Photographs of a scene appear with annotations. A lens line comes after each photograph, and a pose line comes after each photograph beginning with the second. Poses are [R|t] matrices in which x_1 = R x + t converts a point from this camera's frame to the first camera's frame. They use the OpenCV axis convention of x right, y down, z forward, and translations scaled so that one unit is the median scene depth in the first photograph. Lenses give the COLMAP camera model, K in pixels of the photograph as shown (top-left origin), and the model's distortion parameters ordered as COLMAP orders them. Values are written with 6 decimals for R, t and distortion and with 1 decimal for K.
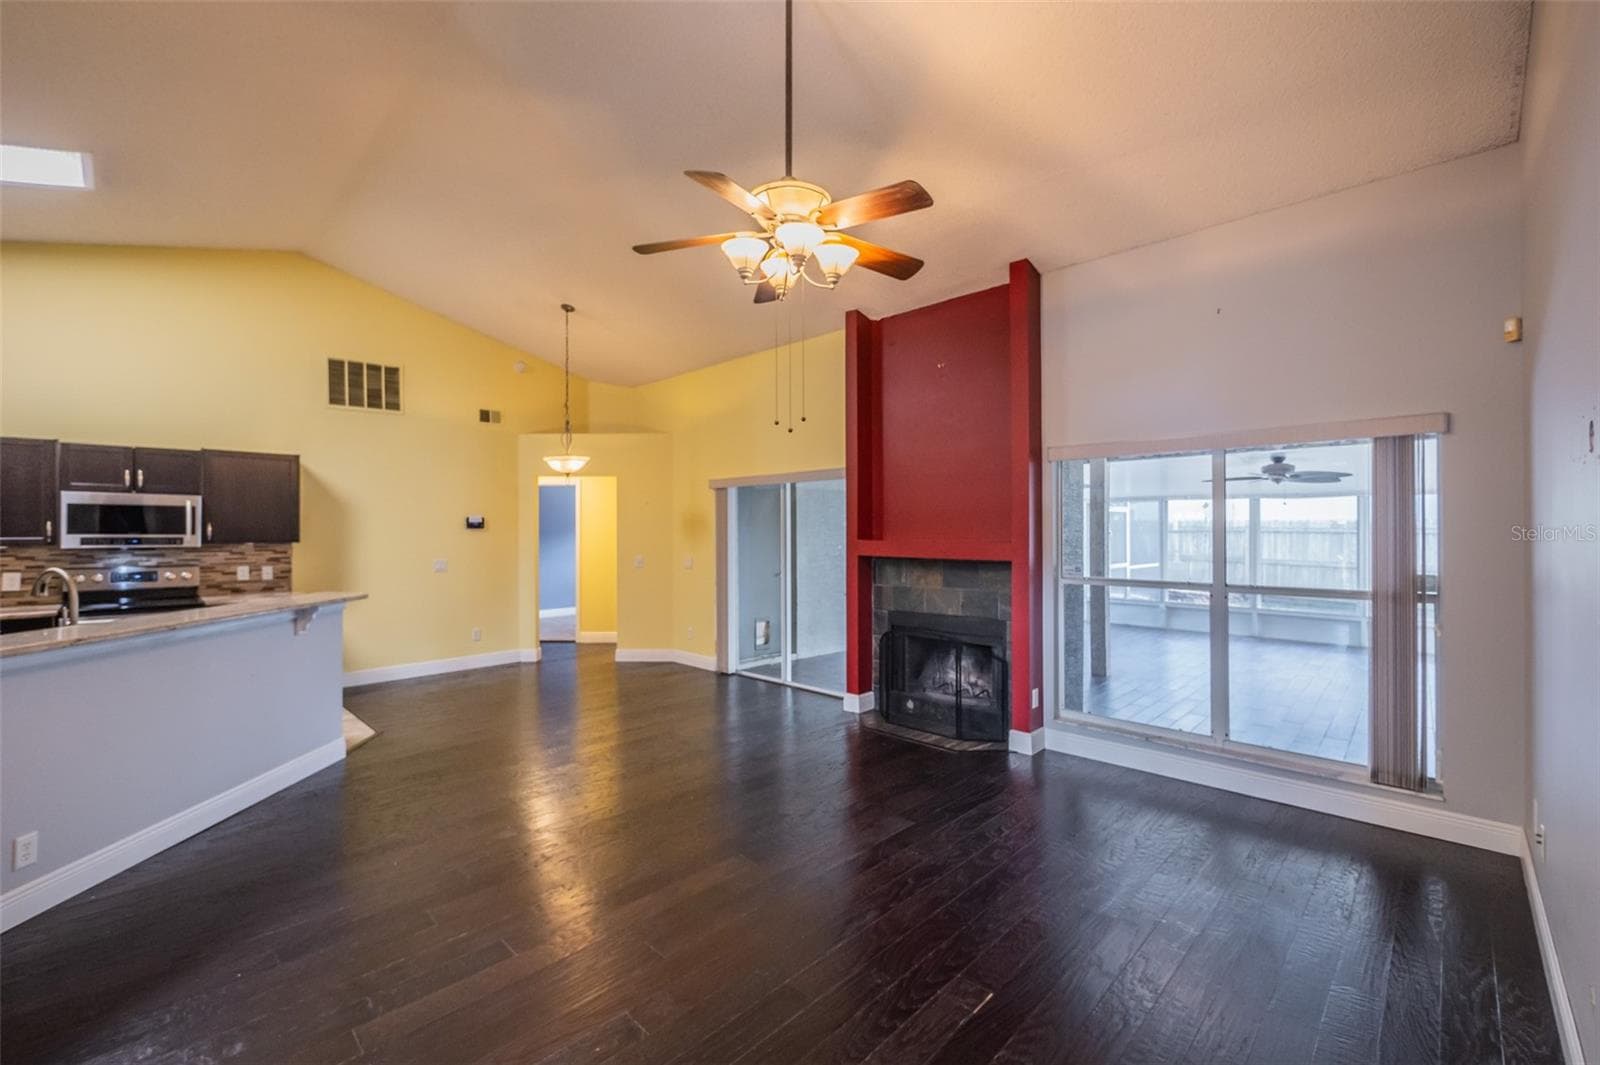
lens RADIAL K [[664.8, 0, 794.5], [0, 664.8, 529.3], [0, 0, 1]] dist [-0.001119, -0.000077]
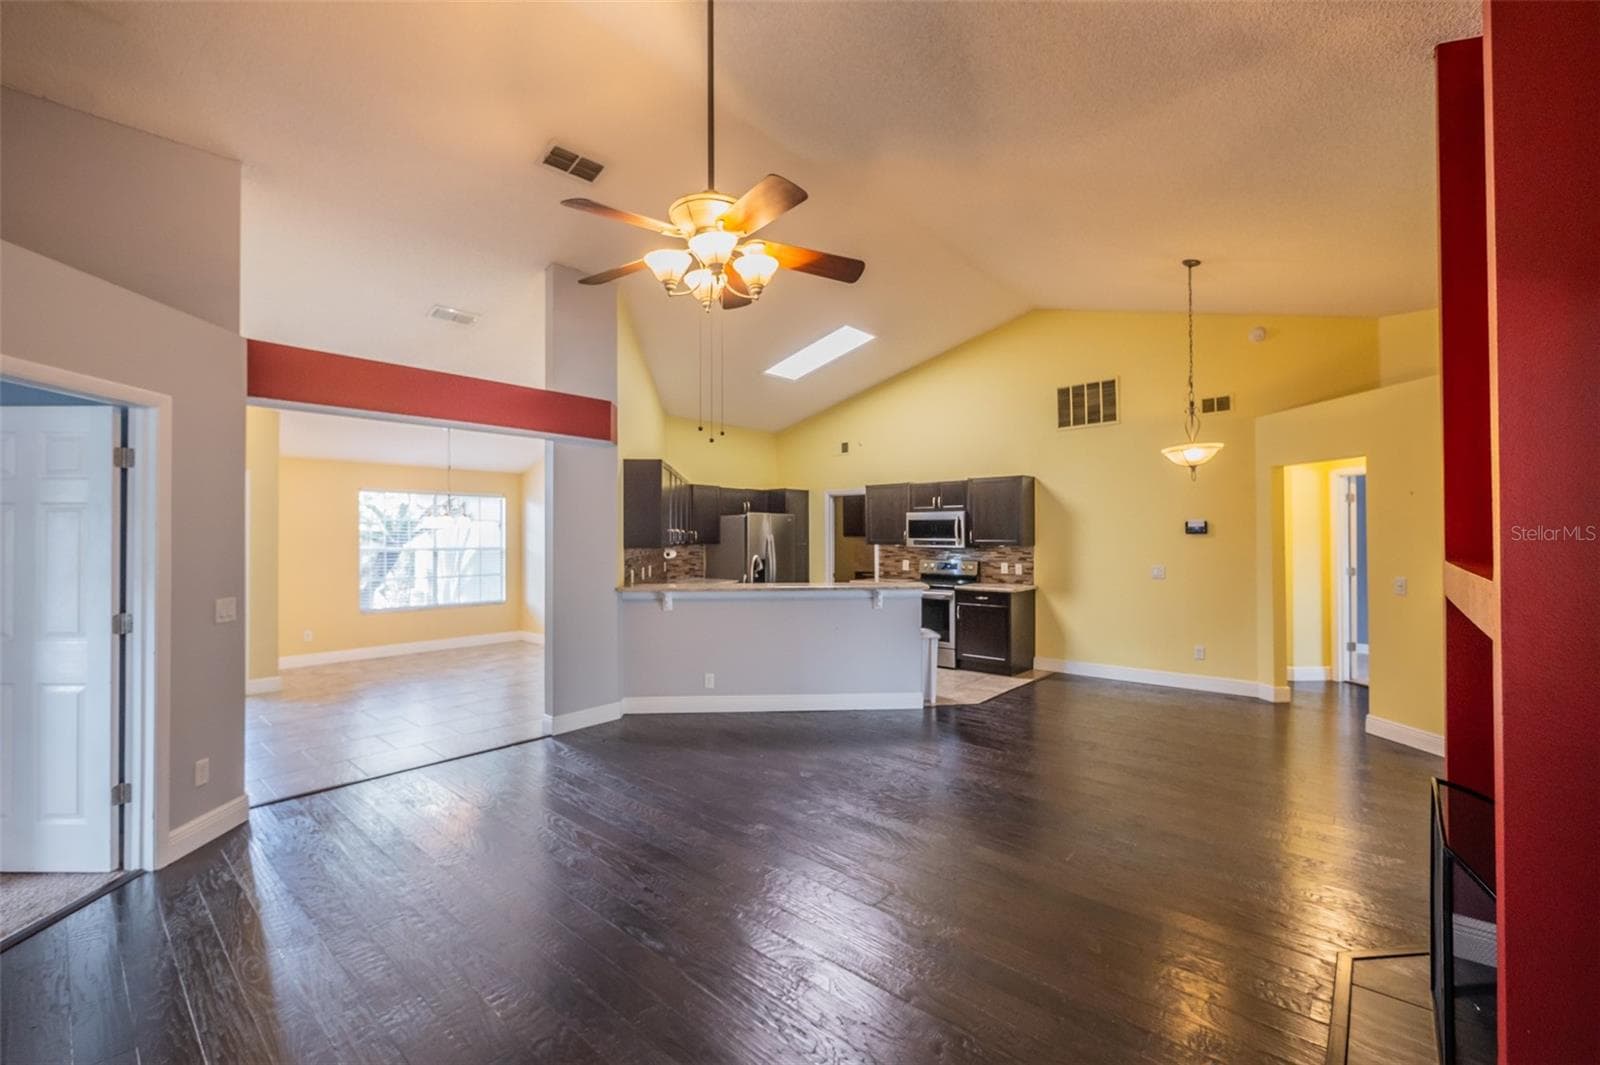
lens RADIAL K [[664.8, 0, 794.5], [0, 664.8, 529.3], [0, 0, 1]] dist [-0.001119, -0.000077]
pose [[0.061114, -0.008813, -0.998092, 0.452226], [0.004287, 0.999954, -0.008567, -0.001935], [0.998122, -0.003755, 0.061149, 0.480363]]
